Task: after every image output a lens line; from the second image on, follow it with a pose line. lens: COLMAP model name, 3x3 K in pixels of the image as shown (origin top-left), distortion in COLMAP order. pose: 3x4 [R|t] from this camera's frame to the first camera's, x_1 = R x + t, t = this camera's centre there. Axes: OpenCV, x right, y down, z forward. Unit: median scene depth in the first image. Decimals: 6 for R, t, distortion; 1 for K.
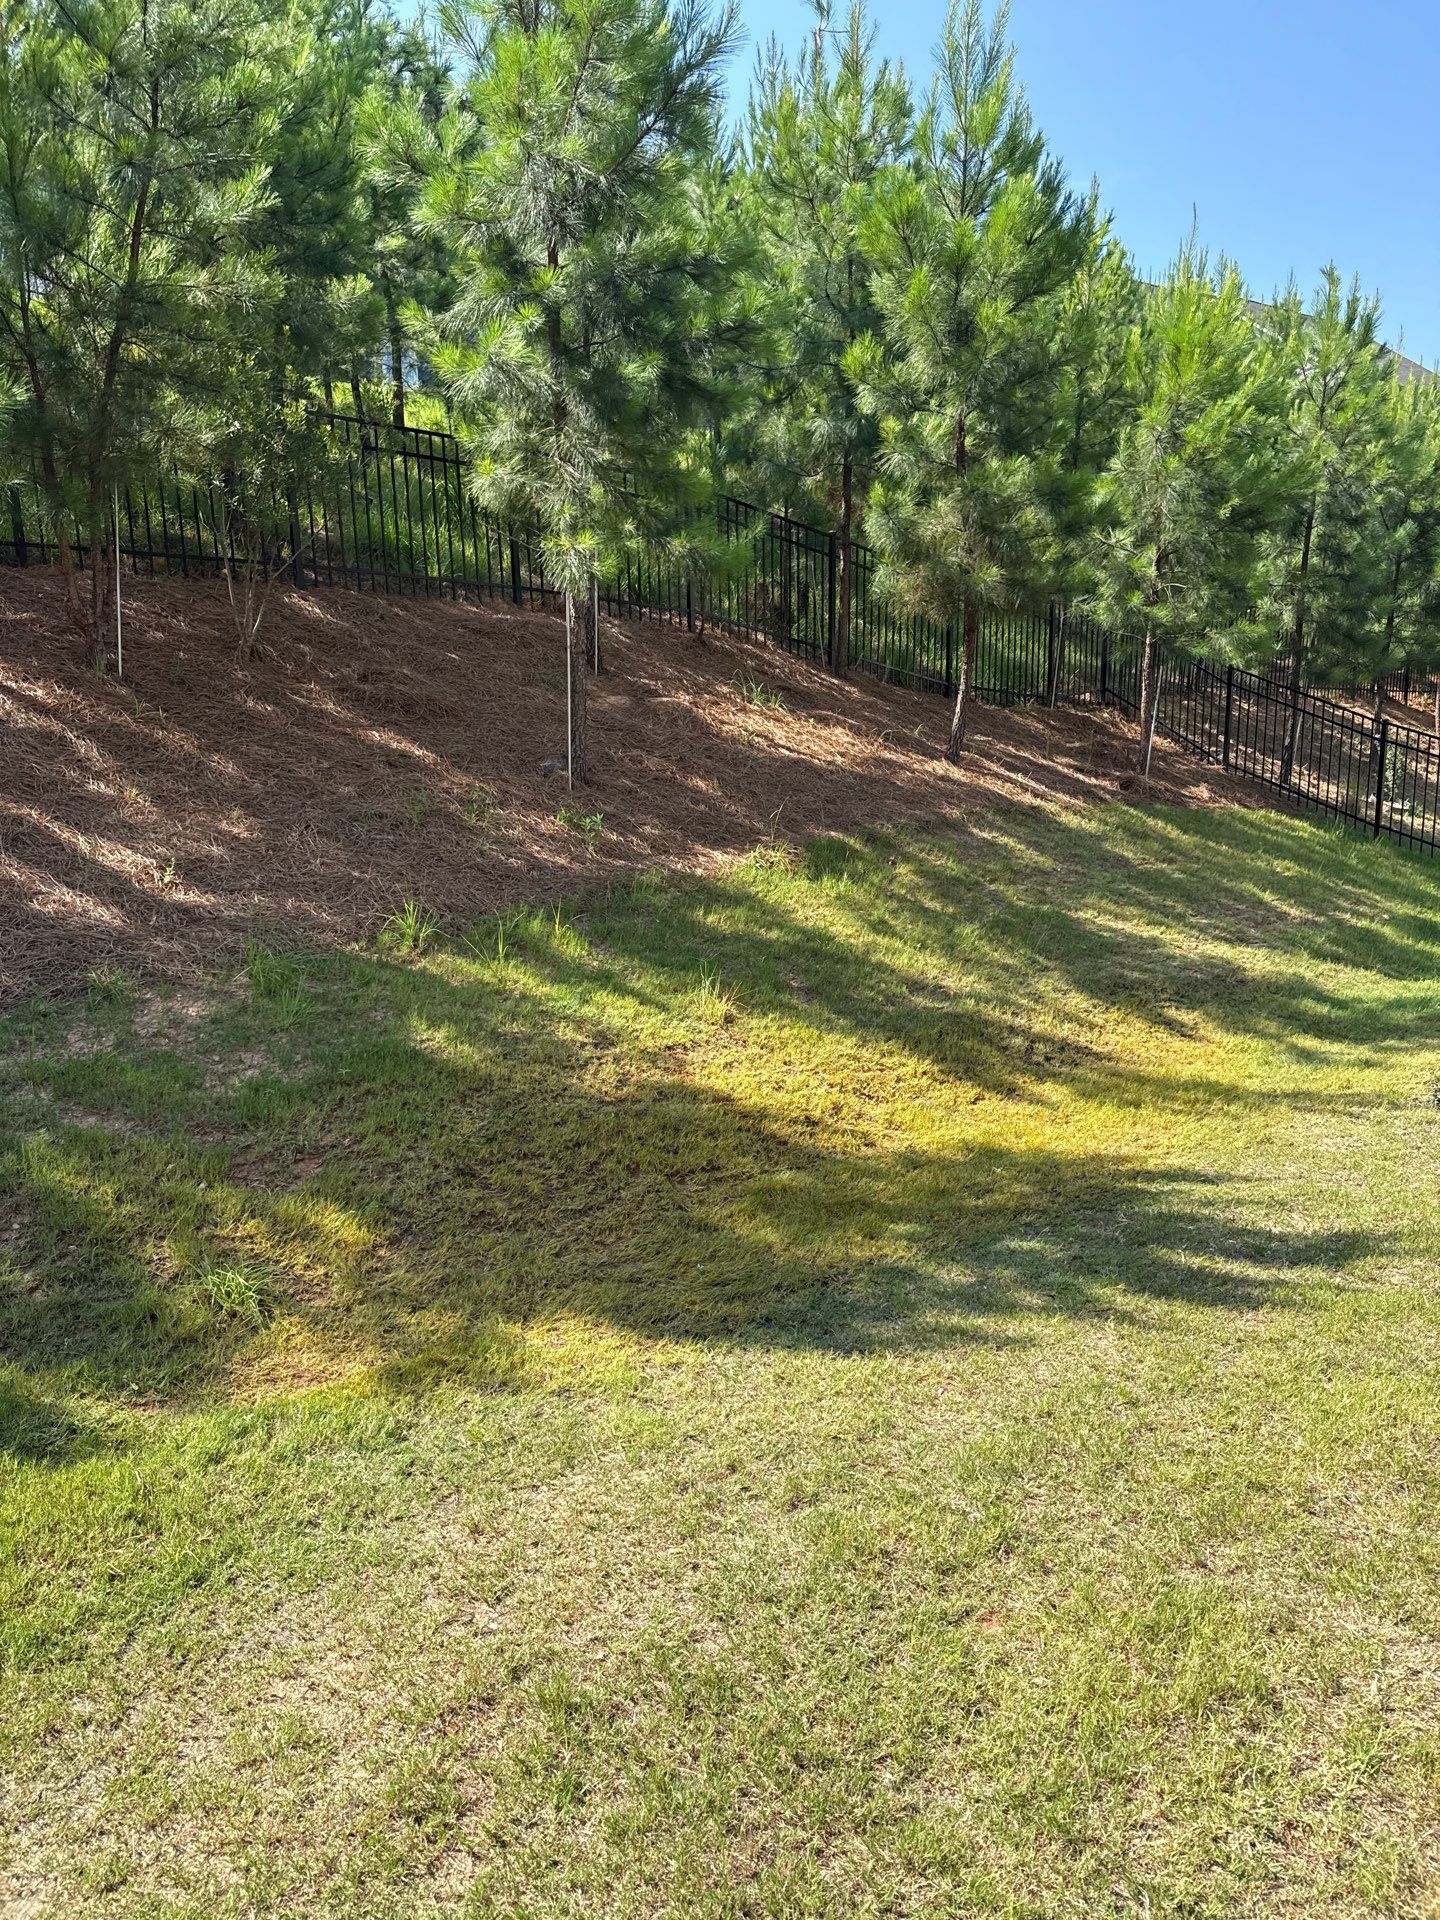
lens RADIAL K [[1356.8, 0, 720.0], [0, 1356.8, 960.0], [0, 0, 1]] dist [0.059926, -0.042077]
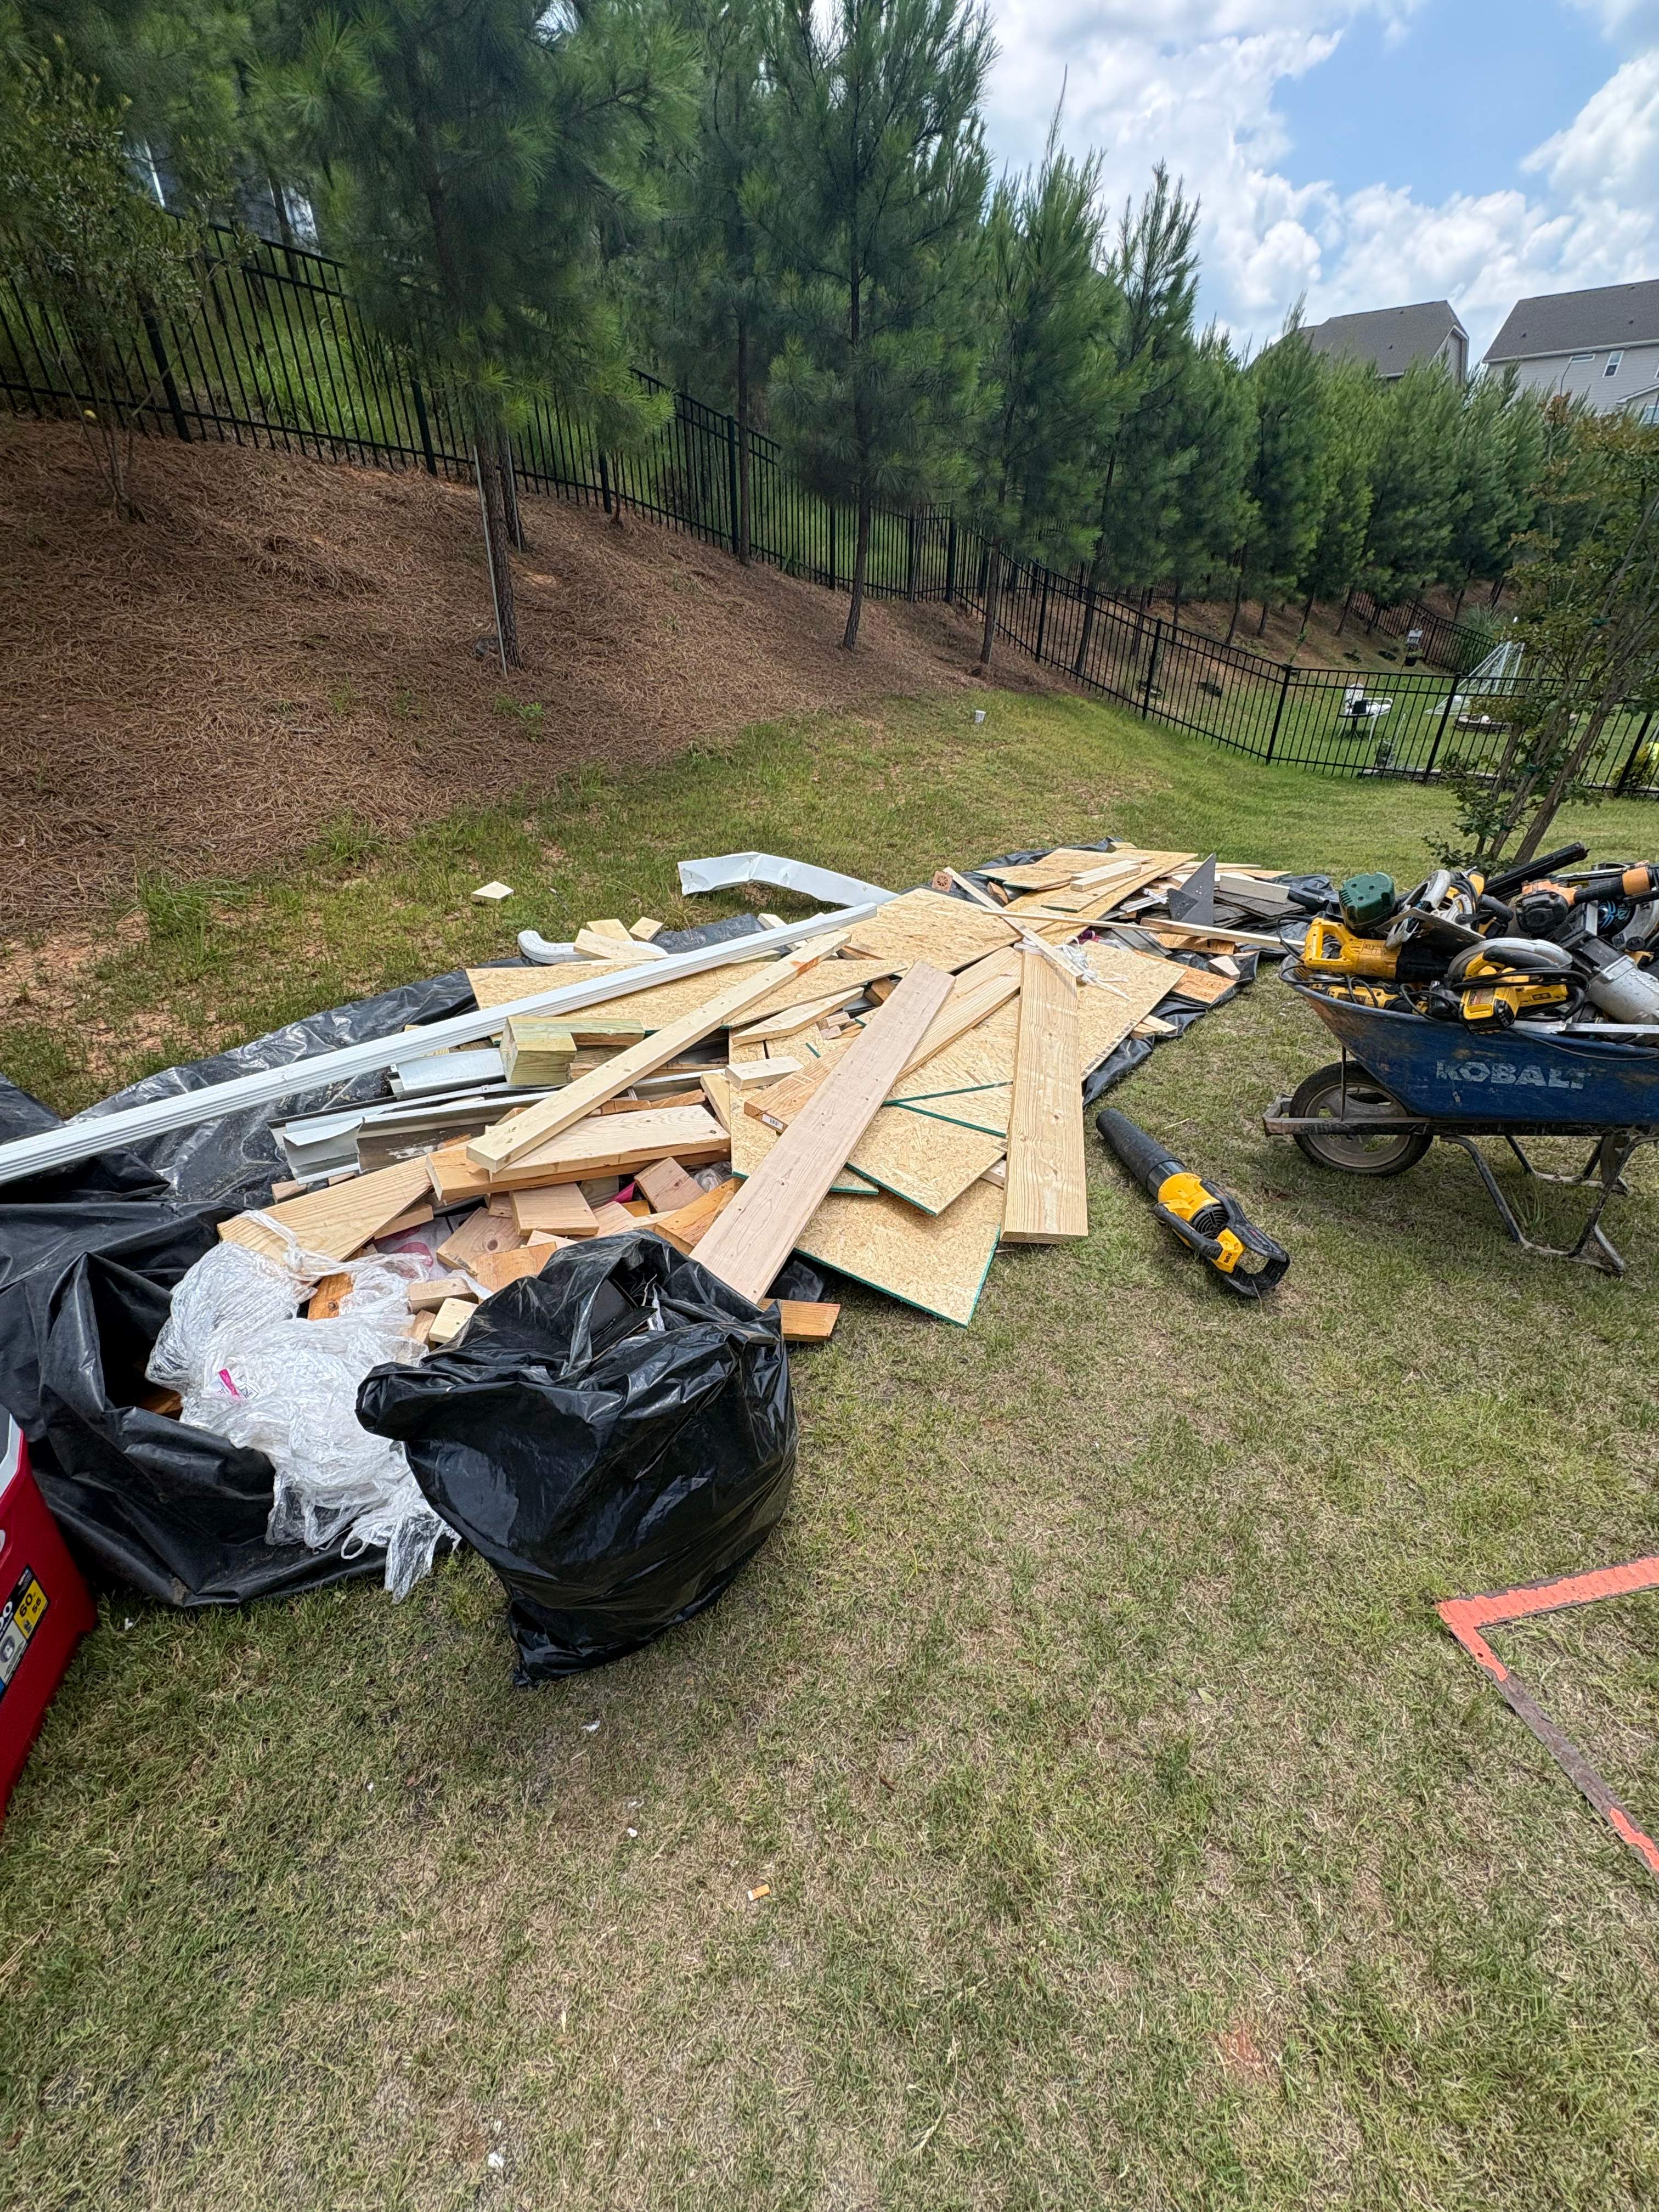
lens RADIAL K [[870.7, 0, 829.5], [0, 870.7, 1106.0], [0, 0, 1]] dist [0.000735, -0.008795]
pose [[0.980319, -0.085030, 0.178169, -0.013259], [0.021086, 0.942426, 0.333749, -0.026219], [-0.196290, -0.323424, 0.925671, 0.199008]]
